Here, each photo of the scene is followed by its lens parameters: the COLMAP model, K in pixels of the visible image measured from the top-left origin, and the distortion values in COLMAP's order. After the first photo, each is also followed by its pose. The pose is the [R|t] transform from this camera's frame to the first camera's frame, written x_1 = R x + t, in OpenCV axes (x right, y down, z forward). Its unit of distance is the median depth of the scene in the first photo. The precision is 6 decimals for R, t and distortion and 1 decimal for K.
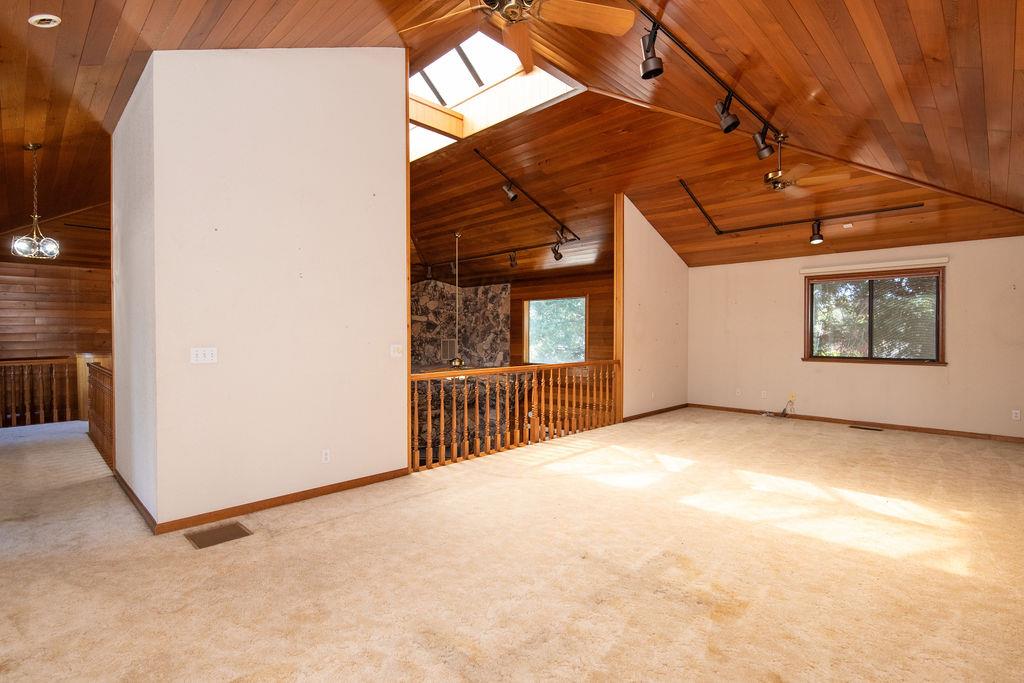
lens RADIAL K [[491.8, 0, 509.7], [0, 491.8, 337.2], [0, 0, 1]] dist [-0.002781, -0.002599]
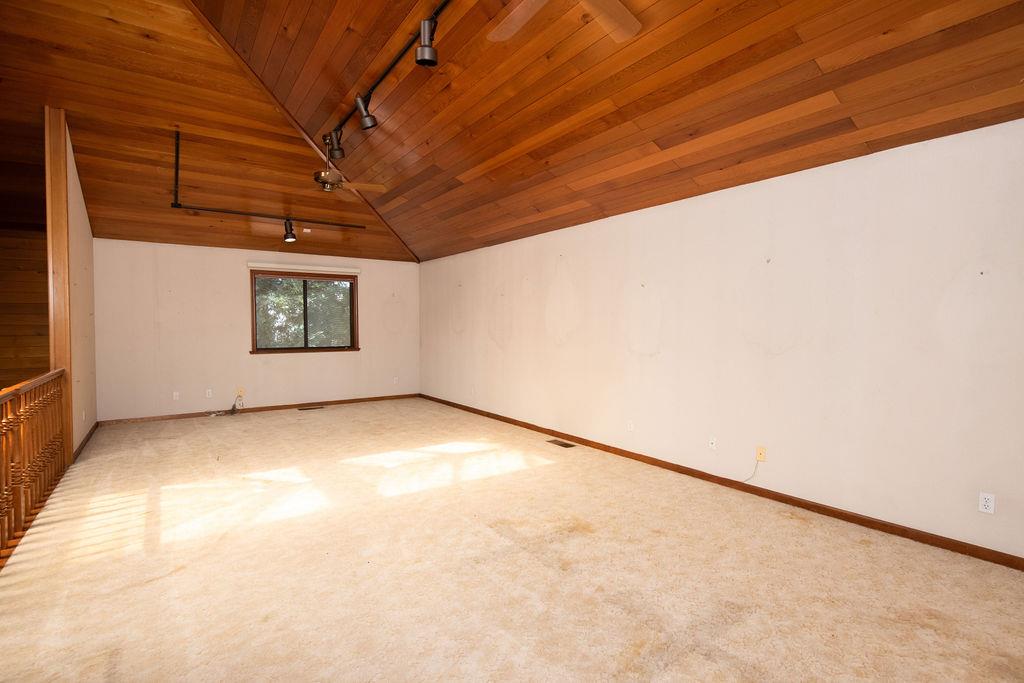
lens RADIAL K [[491.8, 0, 511.1], [0, 491.8, 339.6], [0, 0, 1]] dist [-0.002781, -0.002599]
pose [[0.177287, -0.029038, 0.983731, -0.454259], [0.011463, 0.999558, 0.027440, -0.004395], [-0.984092, 0.006412, 0.177541, 0.457514]]
